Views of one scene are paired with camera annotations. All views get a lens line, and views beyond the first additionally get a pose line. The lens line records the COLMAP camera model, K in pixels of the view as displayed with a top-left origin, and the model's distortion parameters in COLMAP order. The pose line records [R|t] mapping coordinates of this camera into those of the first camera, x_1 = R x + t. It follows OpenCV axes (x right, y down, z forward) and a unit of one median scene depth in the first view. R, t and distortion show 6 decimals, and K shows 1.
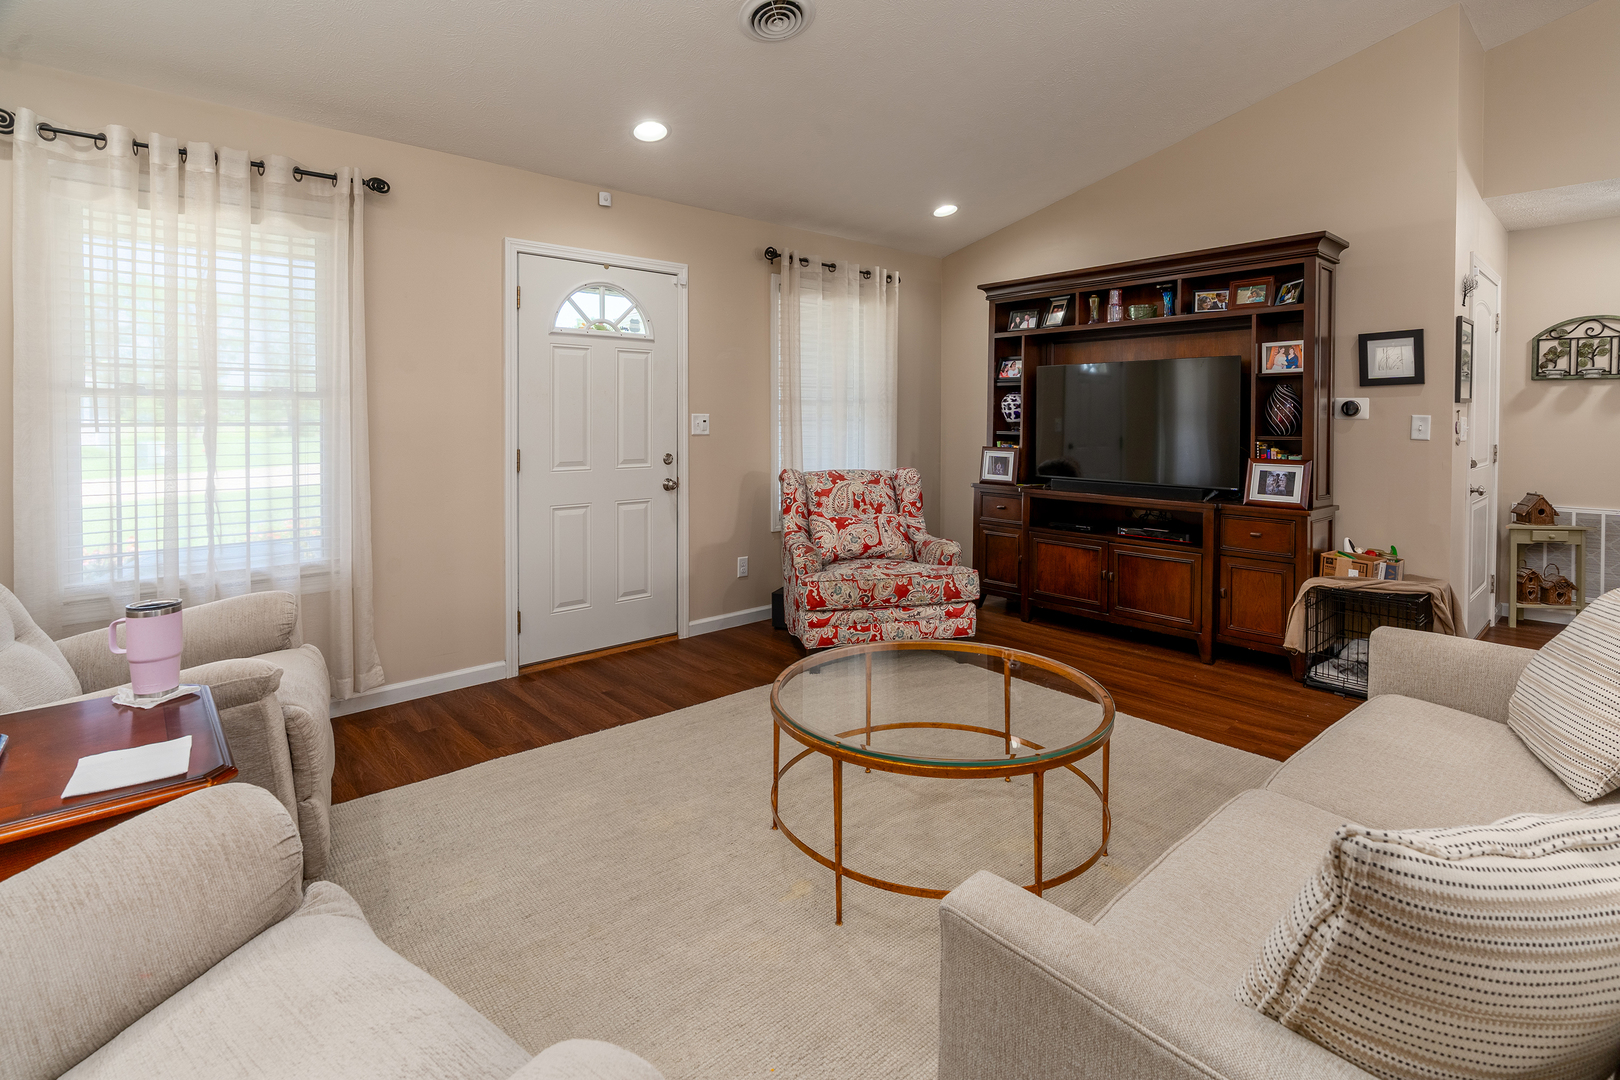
lens RADIAL K [[756.1, 0, 813.8], [0, 756.1, 436.8], [0, 0, 1]] dist [-0.042719, 0.000016]
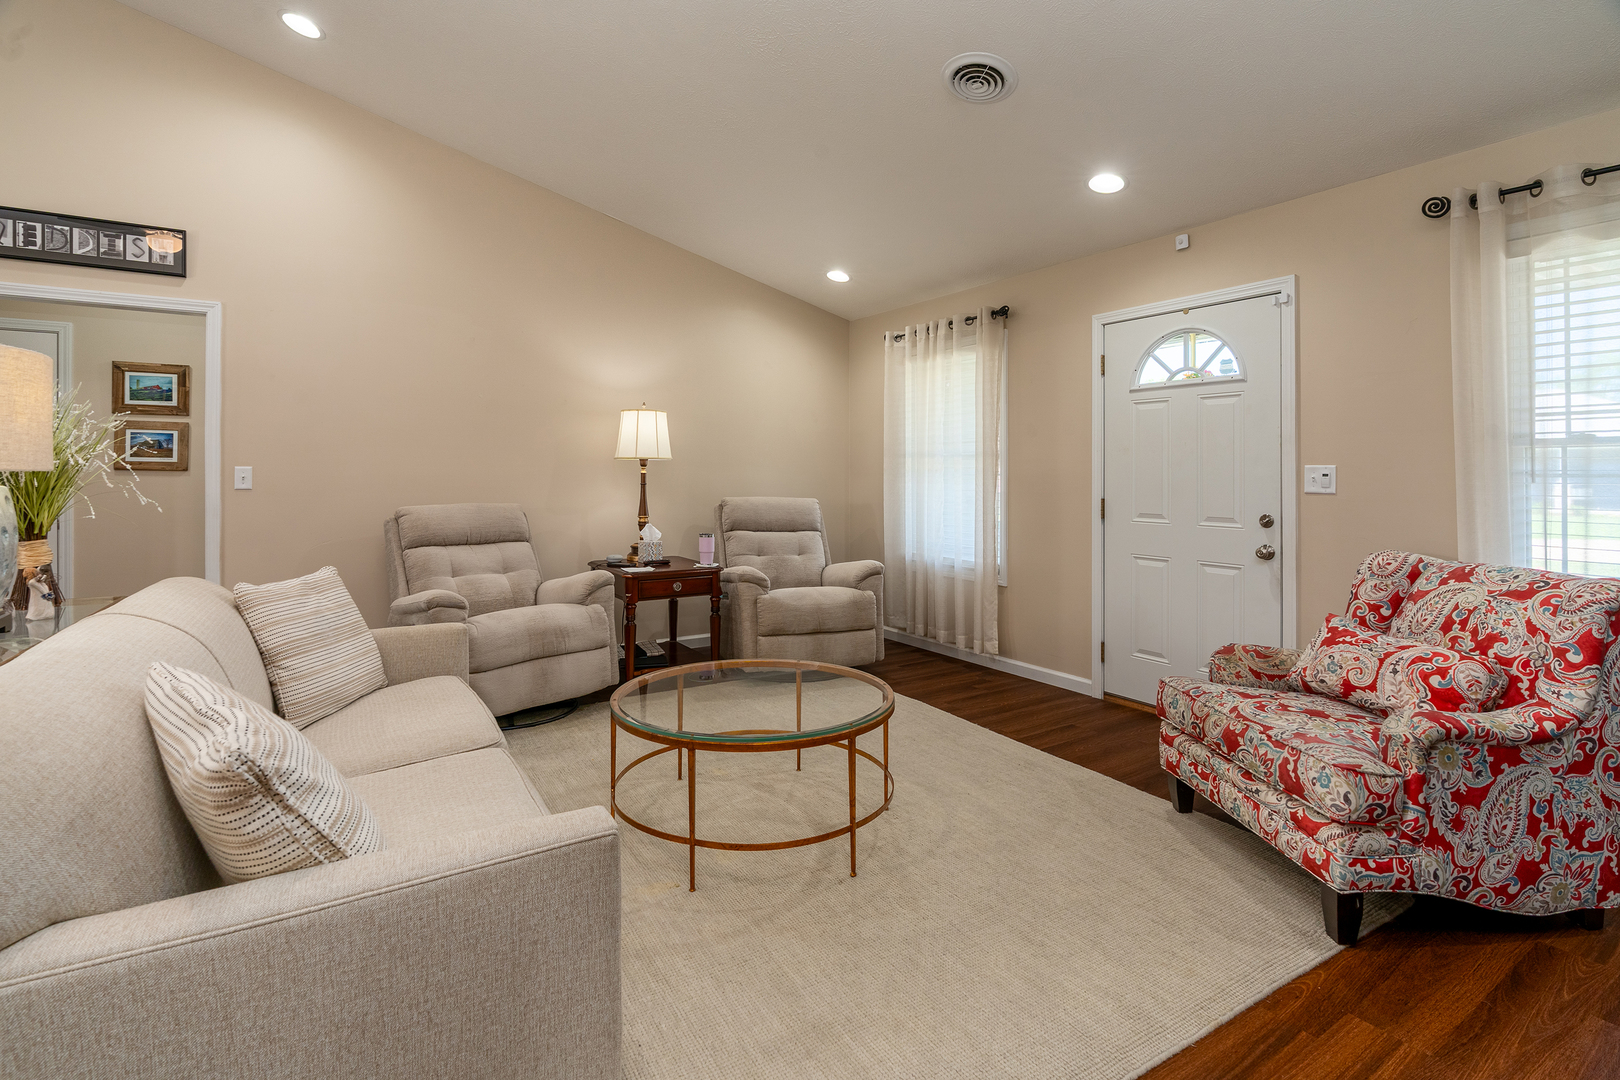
lens RADIAL K [[777.6, 0, 812.9], [0, 777.6, 466.3], [0, 0, 1]] dist [-0.001002, -0.000049]
pose [[-0.159285, -0.005075, -0.987220, 0.749246], [-0.022715, 0.999741, -0.001474, -0.017882], [0.986971, 0.022189, -0.159359, 0.675956]]
